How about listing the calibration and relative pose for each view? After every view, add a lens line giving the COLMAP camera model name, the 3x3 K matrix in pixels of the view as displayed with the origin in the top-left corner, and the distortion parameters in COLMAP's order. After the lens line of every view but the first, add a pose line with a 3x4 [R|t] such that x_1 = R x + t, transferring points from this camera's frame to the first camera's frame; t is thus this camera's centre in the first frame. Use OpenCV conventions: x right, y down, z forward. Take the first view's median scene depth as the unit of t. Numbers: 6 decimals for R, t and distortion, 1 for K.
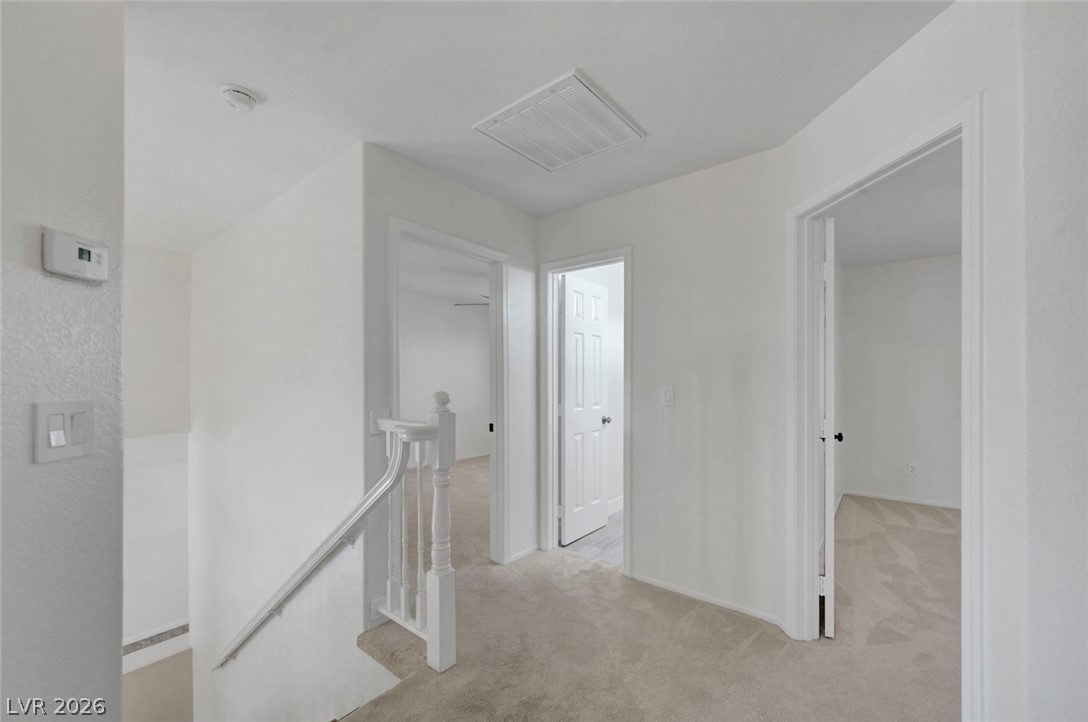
lens RADIAL K [[431.8, 0, 544.7], [0, 431.8, 372.3], [0, 0, 1]] dist [-0.000798, 0.000634]
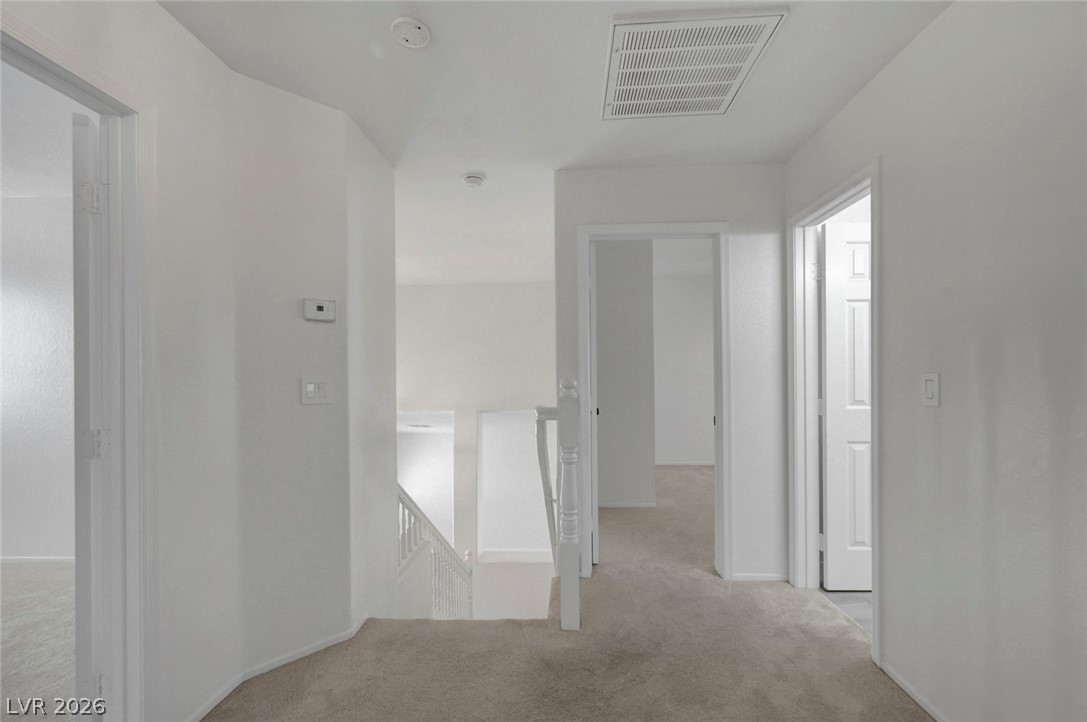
lens RADIAL K [[431.4, 0, 547.2], [0, 431.4, 367.9], [0, 0, 1]] dist [-0.000798, 0.000634]
pose [[0.585824, -0.012957, -0.810335, 0.398423], [0.019142, 0.999814, -0.002149, 0.013832], [0.810212, -0.014252, 0.585964, 0.199303]]
